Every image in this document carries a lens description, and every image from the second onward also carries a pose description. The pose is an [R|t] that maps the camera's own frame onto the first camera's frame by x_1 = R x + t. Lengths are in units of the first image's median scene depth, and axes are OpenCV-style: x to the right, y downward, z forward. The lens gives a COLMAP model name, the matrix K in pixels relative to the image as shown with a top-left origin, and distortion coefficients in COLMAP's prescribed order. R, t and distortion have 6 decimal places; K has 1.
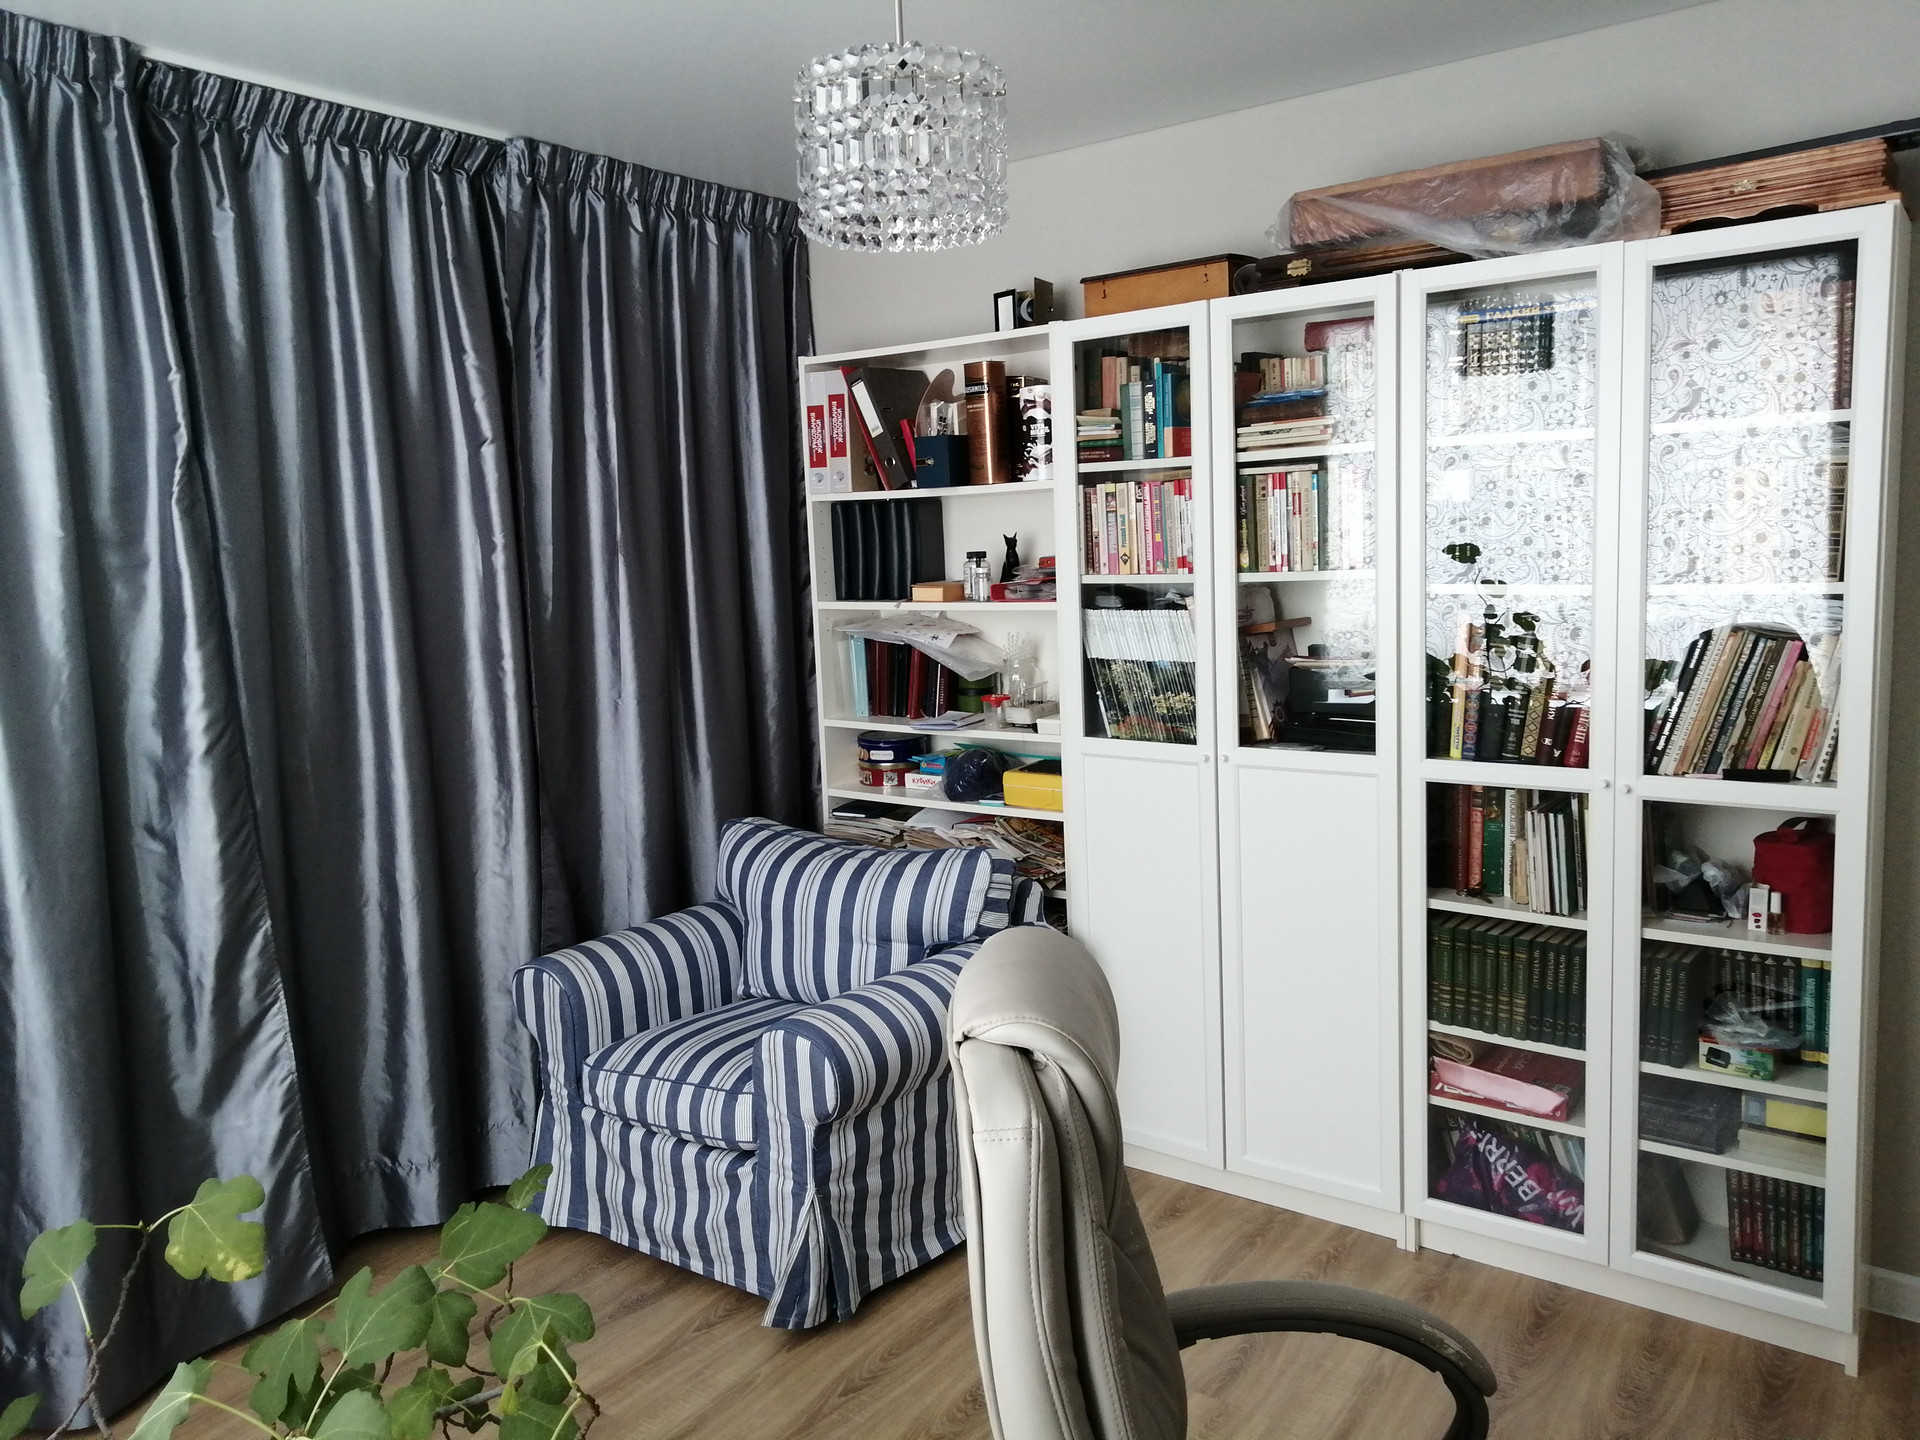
lens RADIAL K [[1412.5, 0, 956.6], [0, 1412.5, 708.5], [0, 0, 1]] dist [0.034300, -0.016255]
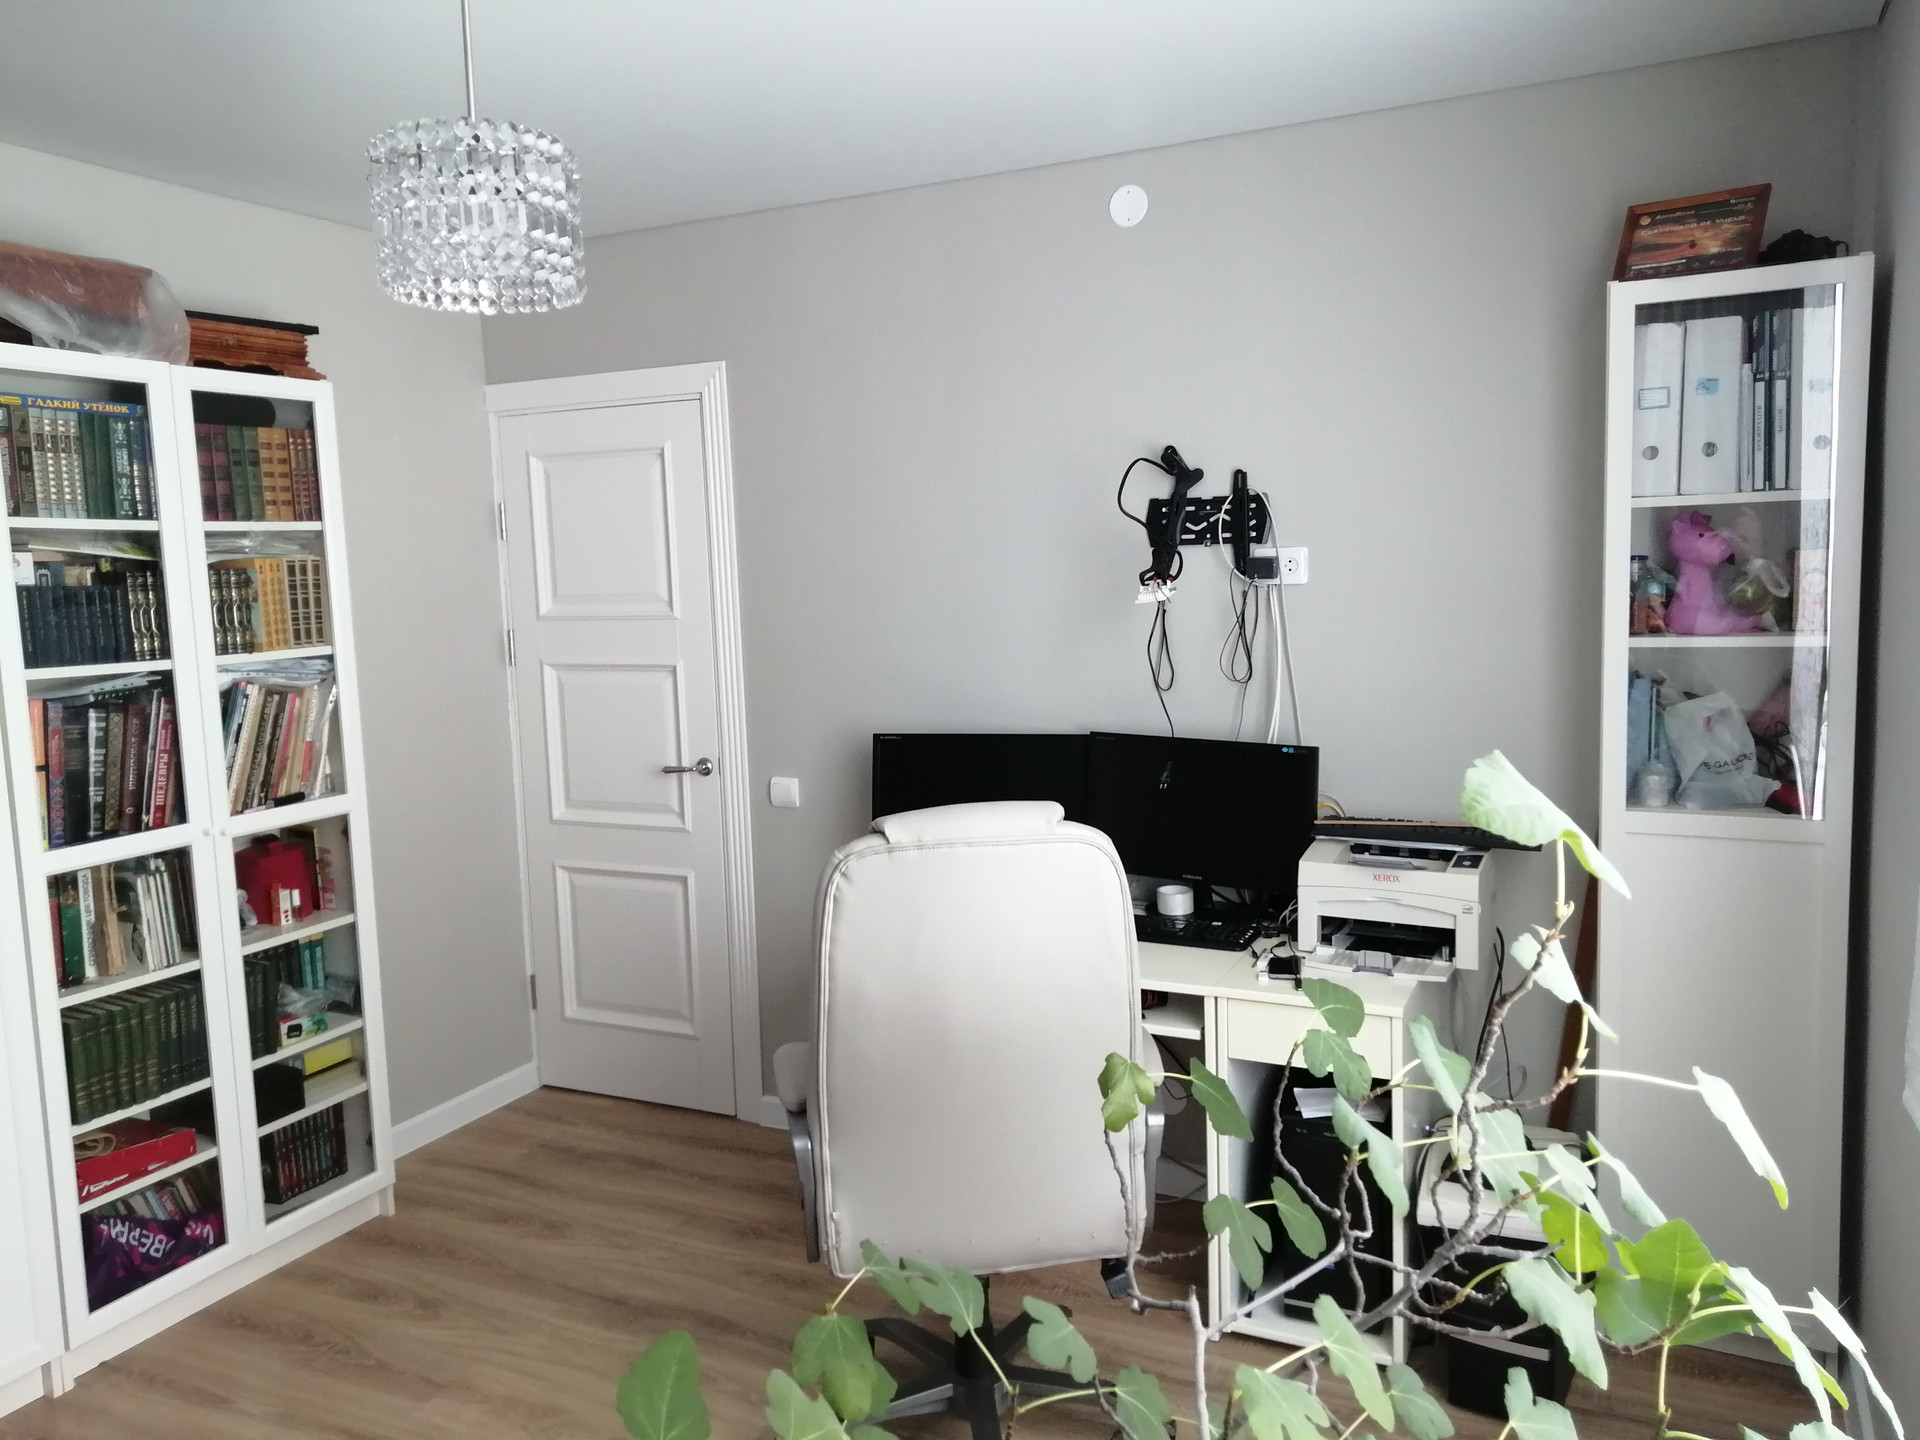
lens RADIAL K [[1428.5, 0, 960.0], [0, 1428.5, 720.0], [0, 0, 1]] dist [0.010579, -0.000249]
pose [[-0.207591, -0.060332, 0.976353, -0.770476], [0.160964, 0.982384, 0.094929, -0.045852], [-0.964882, 0.176864, -0.194223, 0.617817]]
